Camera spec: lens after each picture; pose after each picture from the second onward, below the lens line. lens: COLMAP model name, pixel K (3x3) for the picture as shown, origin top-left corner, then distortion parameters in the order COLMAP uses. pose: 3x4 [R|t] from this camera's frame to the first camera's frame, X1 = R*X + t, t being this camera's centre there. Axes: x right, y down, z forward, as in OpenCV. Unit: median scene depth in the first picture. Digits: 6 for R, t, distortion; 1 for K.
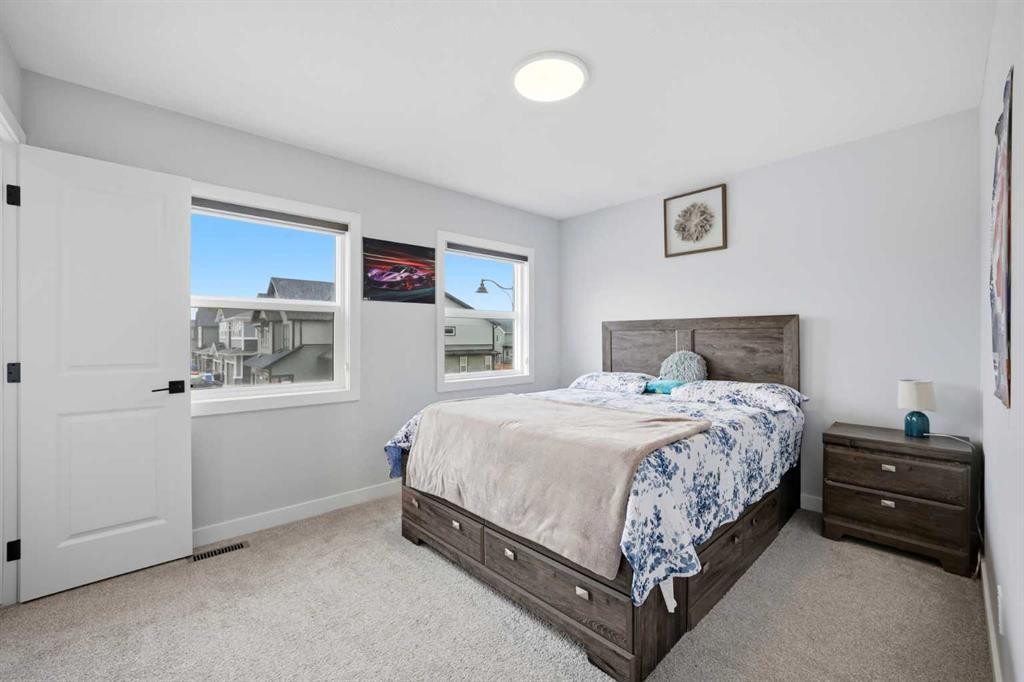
lens RADIAL K [[418.1, 0, 516.9], [0, 418.1, 339.5], [0, 0, 1]] dist [-0.000862, -0.000104]
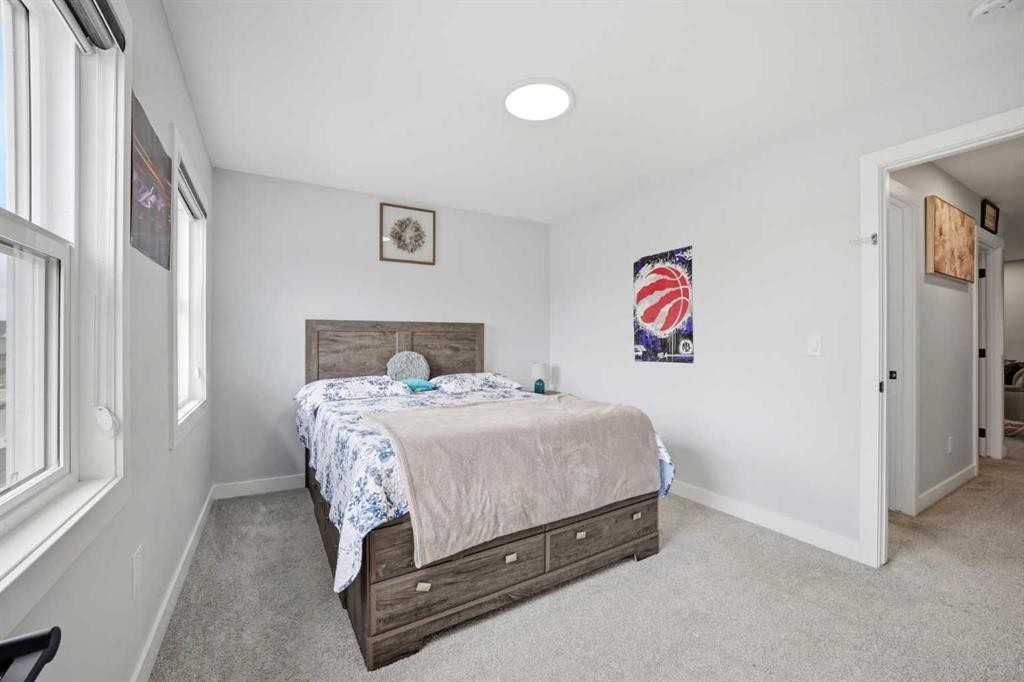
lens RADIAL K [[418.1, 0, 516.9], [0, 418.1, 339.5], [0, 0, 1]] dist [-0.000862, -0.000104]
pose [[0.203626, 0.001004, 0.979048, -0.604890], [0.004652, 0.999987, -0.001993, -0.000338], [-0.979038, 0.004960, 0.203619, 0.502107]]
